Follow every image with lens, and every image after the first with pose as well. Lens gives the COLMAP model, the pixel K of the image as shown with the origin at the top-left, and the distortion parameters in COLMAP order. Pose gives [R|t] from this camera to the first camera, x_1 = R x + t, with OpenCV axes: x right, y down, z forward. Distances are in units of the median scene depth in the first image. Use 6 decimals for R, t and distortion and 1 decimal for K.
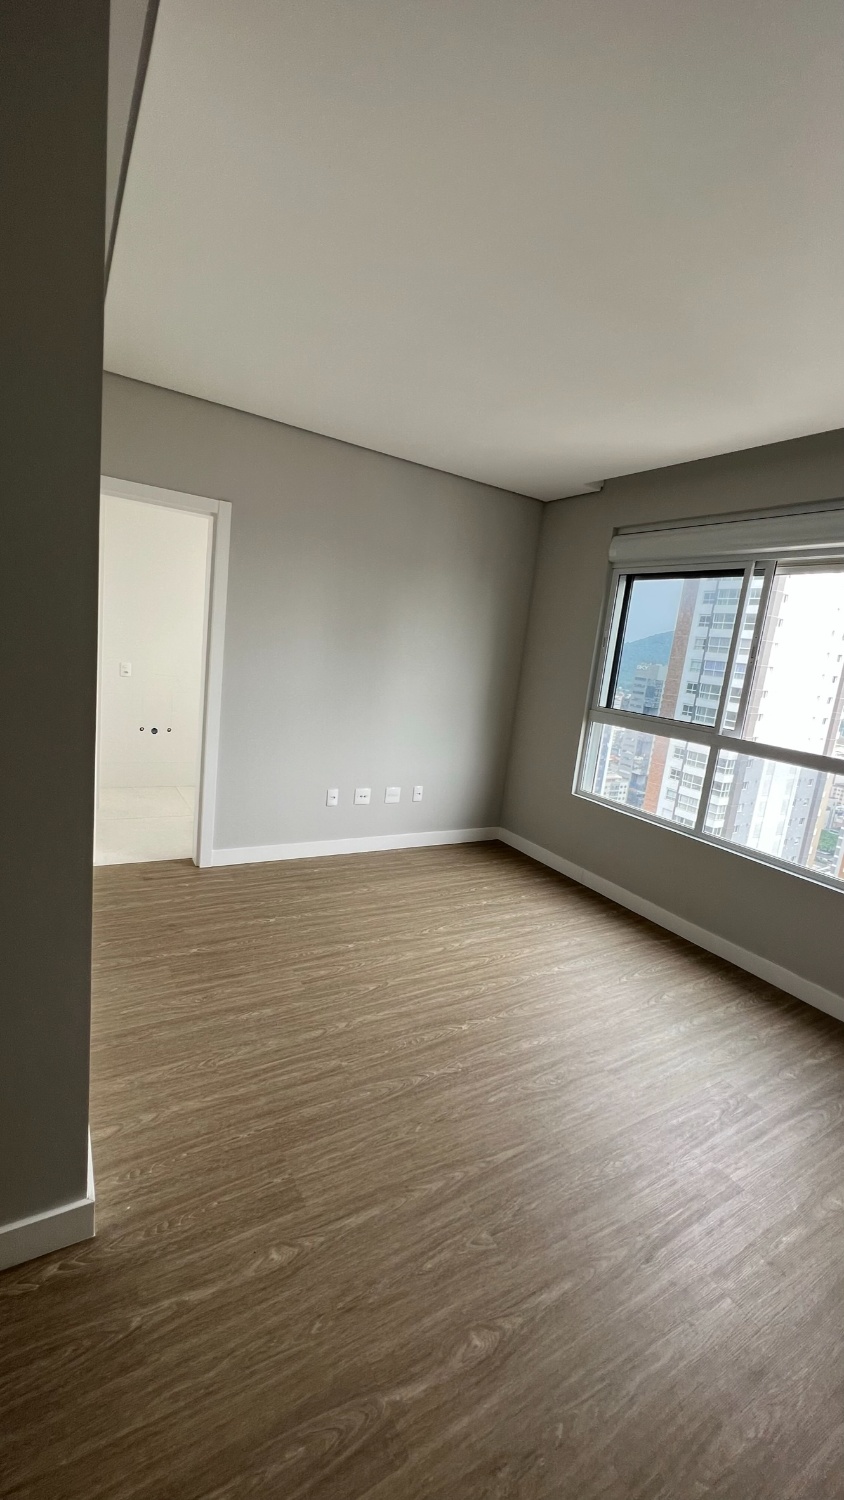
lens RADIAL K [[597.5, 0, 422.0], [0, 597.5, 750.0], [0, 0, 1]] dist [0.000470, 0.000207]
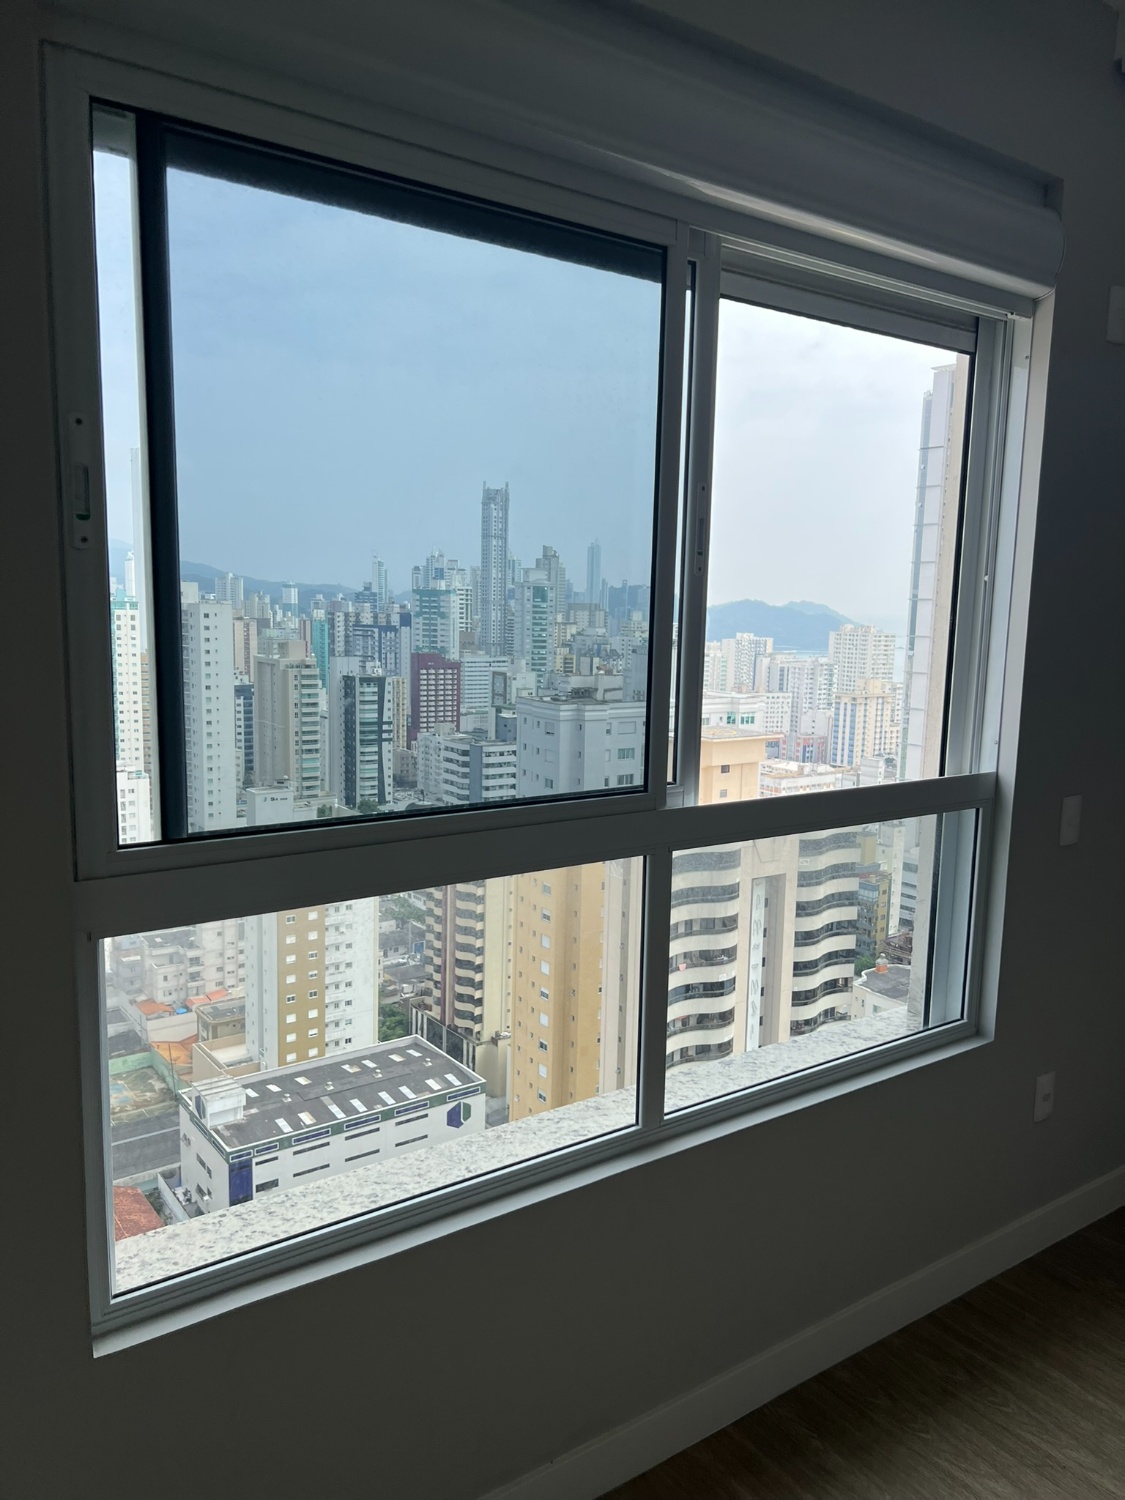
lens RADIAL K [[1121.6, 0, 565.2], [0, 1121.6, 759.3], [0, 0, 1]] dist [0.134351, -0.280325]
pose [[-0.053164, -0.244419, 0.968211, -0.047268], [0.128217, 0.959886, 0.249358, -0.191364], [-0.990320, 0.137398, -0.019693, 0.990024]]
